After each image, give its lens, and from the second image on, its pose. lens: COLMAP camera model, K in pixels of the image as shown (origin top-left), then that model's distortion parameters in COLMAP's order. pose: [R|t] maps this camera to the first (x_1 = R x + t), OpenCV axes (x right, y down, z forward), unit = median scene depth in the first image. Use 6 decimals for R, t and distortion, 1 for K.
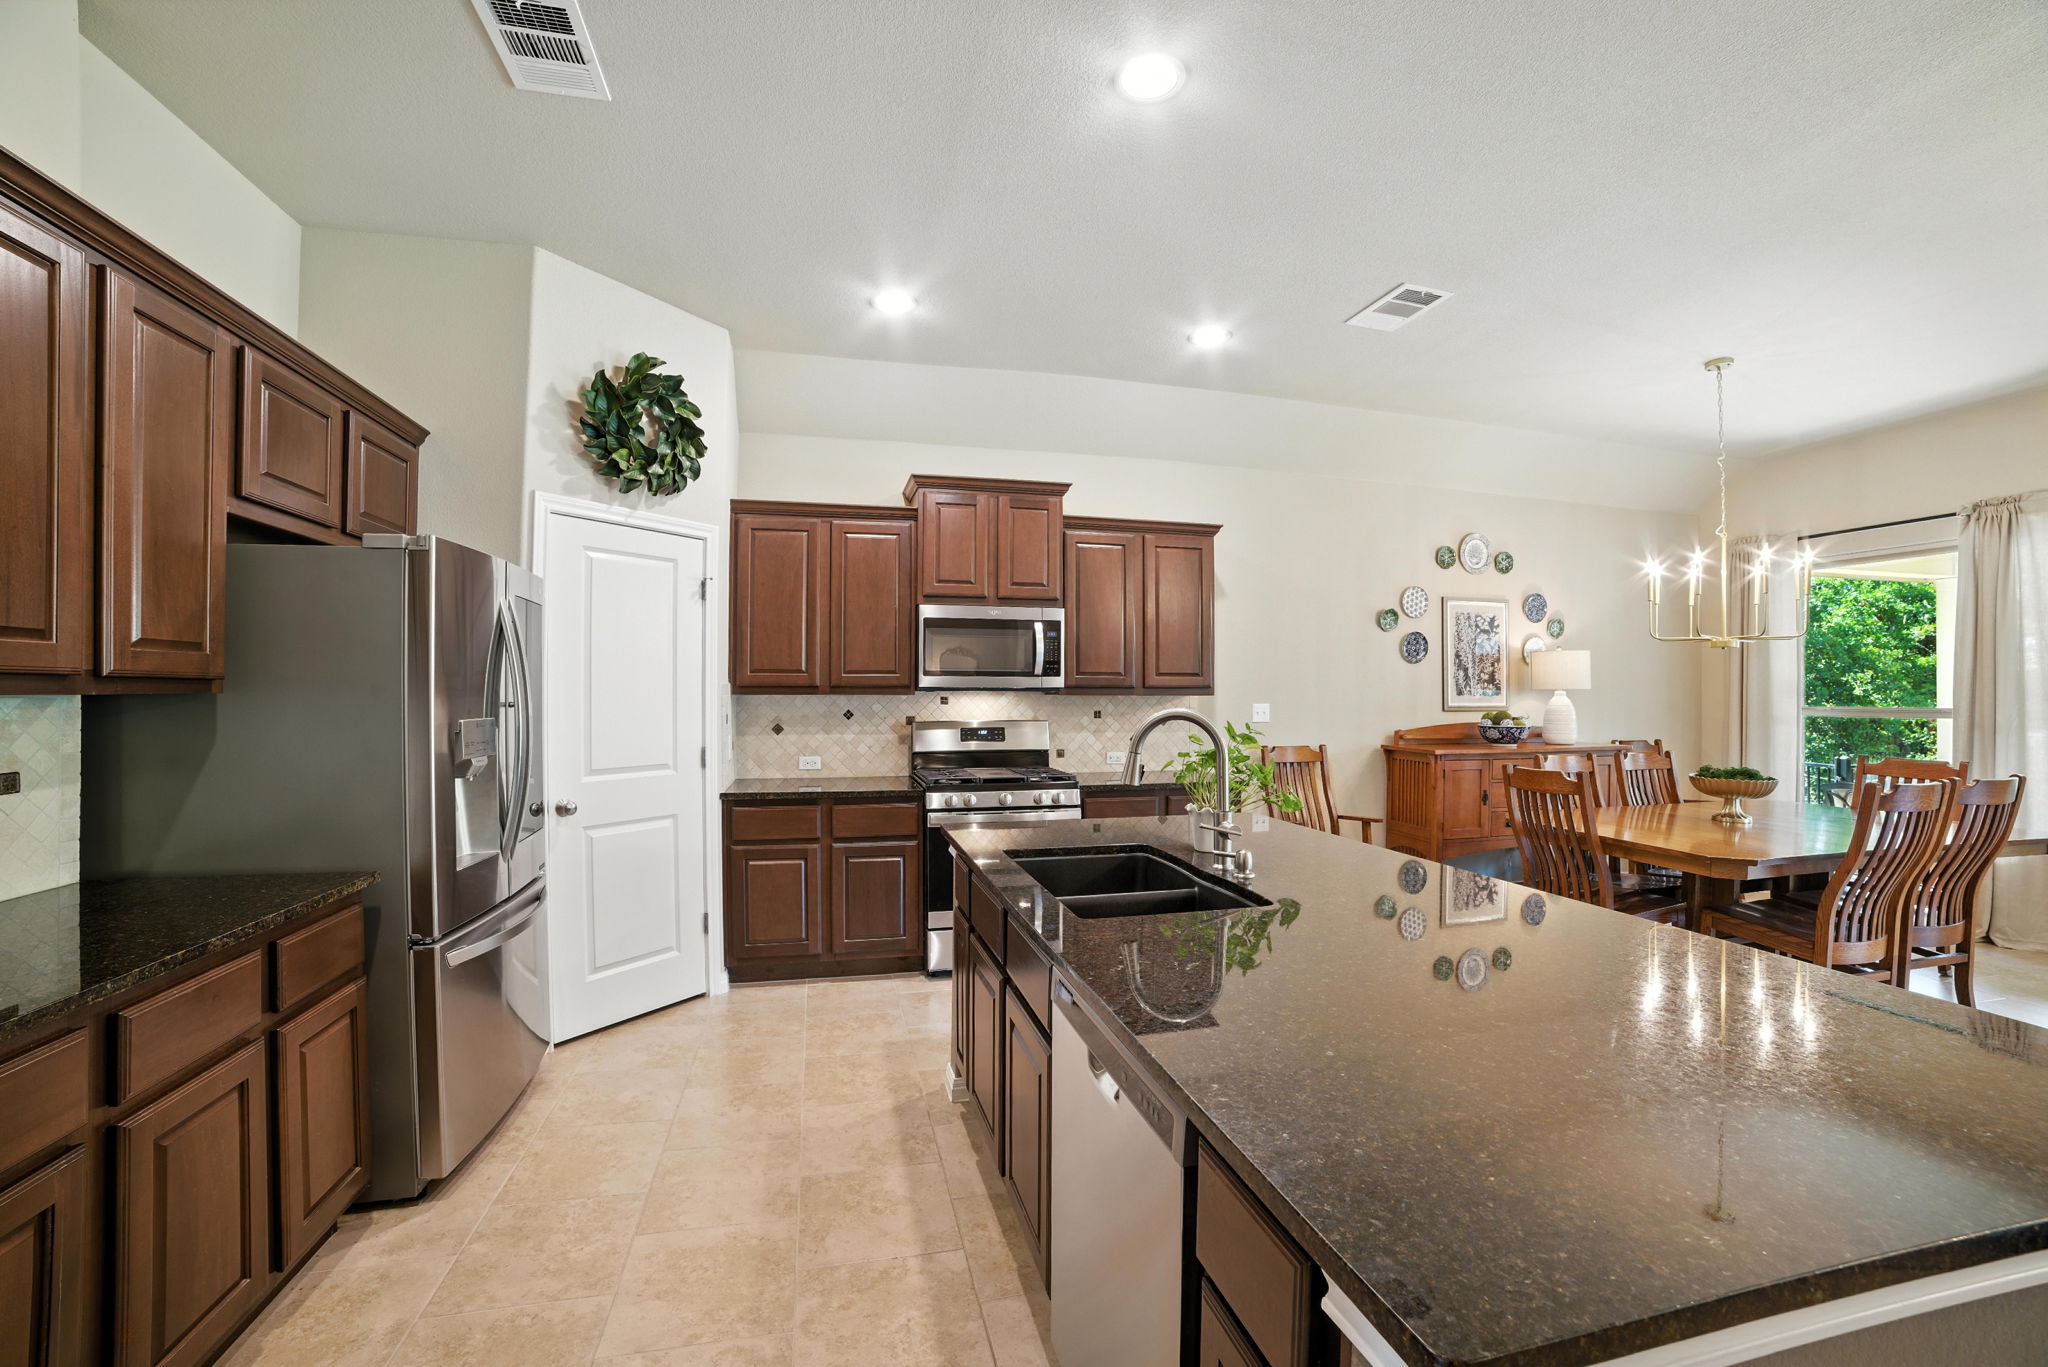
lens RADIAL K [[858.3, 0, 1035.6], [0, 858.3, 698.0], [0, 0, 1]] dist [-0.101810, 0.030147]
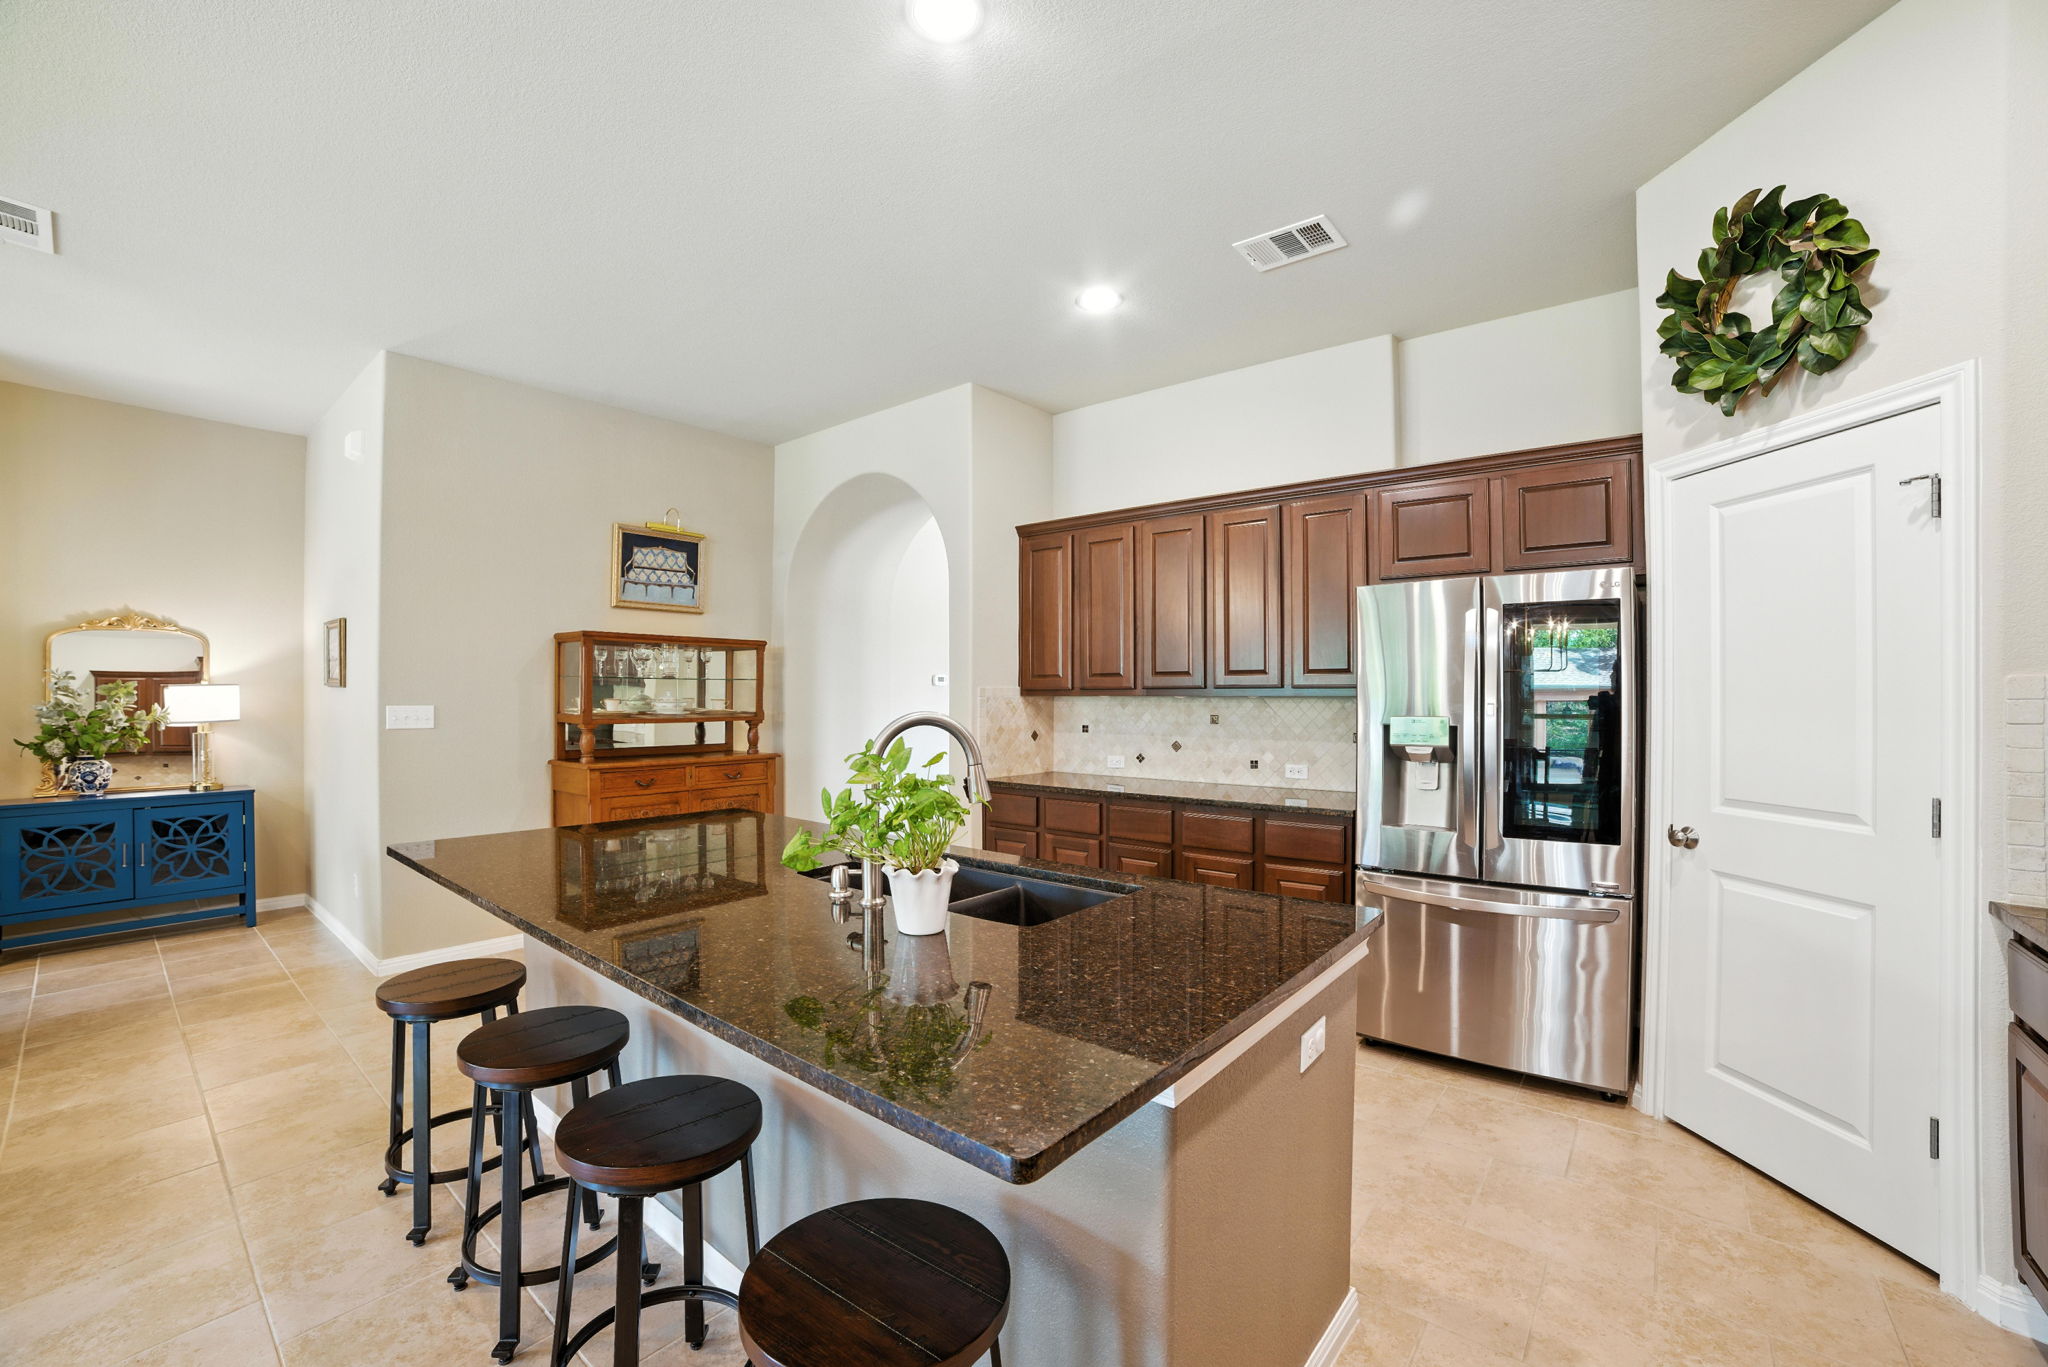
lens RADIAL K [[834.4, 0, 1019.3], [0, 834.4, 690.5], [0, 0, 1]] dist [-0.095424, 0.031229]
pose [[-0.808002, -0.005452, -0.589154, 0.279145], [-0.008296, 0.999963, 0.002124, -0.004443], [0.589121, 0.006604, -0.808018, 0.841185]]
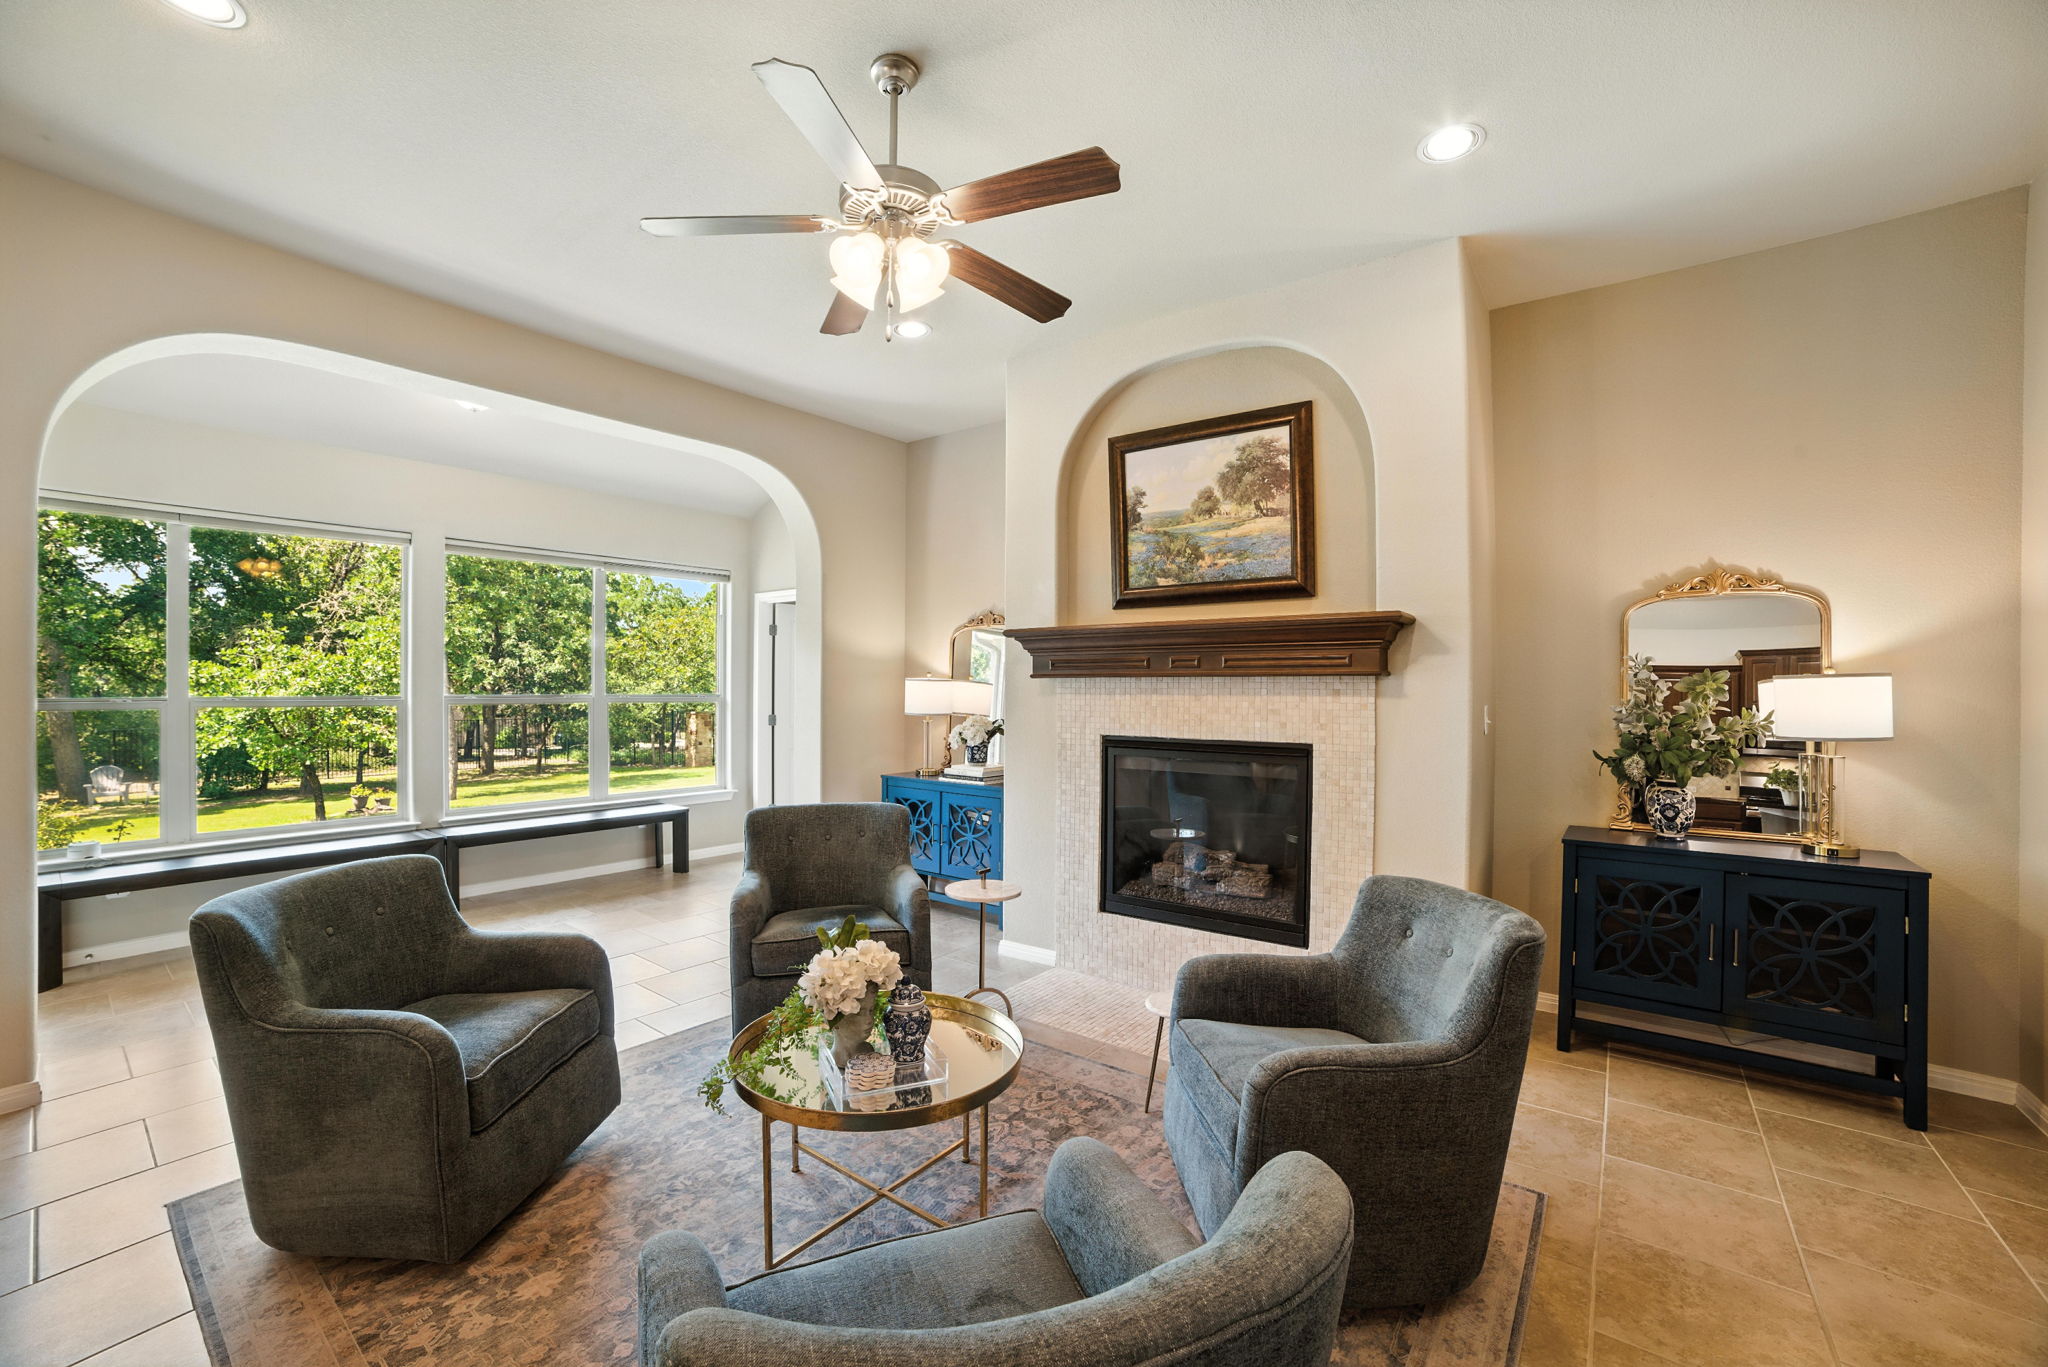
lens RADIAL K [[834.4, 0, 1019.3], [0, 834.4, 690.5], [0, 0, 1]] dist [-0.095424, 0.031229]
pose [[-0.622598, -0.011027, 0.782464, 0.453586], [0.000830, 0.999891, 0.014751, 0.001100], [-0.782541, 0.009833, -0.622521, 0.270371]]
